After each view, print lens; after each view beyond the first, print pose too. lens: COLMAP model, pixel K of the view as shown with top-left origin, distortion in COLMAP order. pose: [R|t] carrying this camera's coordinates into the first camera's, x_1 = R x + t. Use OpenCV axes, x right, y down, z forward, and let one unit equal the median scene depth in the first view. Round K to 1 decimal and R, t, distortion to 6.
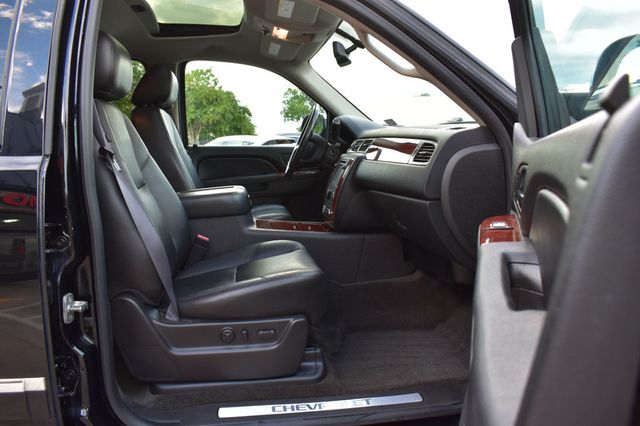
lens RADIAL K [[494.9, 0, 320.0], [0, 494.9, 213.0], [0, 0, 1]] dist [-0.096698, 0.004509]
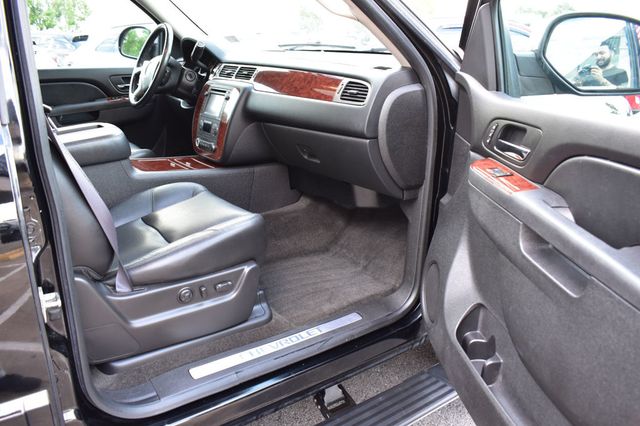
lens RADIAL K [[530.6, 0, 320.0], [0, 530.6, 213.0], [0, 0, 1]] dist [-0.090513, 0.010437]
pose [[0.888931, -0.127222, 0.440018, -0.380149], [0.045990, 0.980589, 0.190607, -0.088266], [-0.455725, -0.149200, 0.877527, 0.011051]]
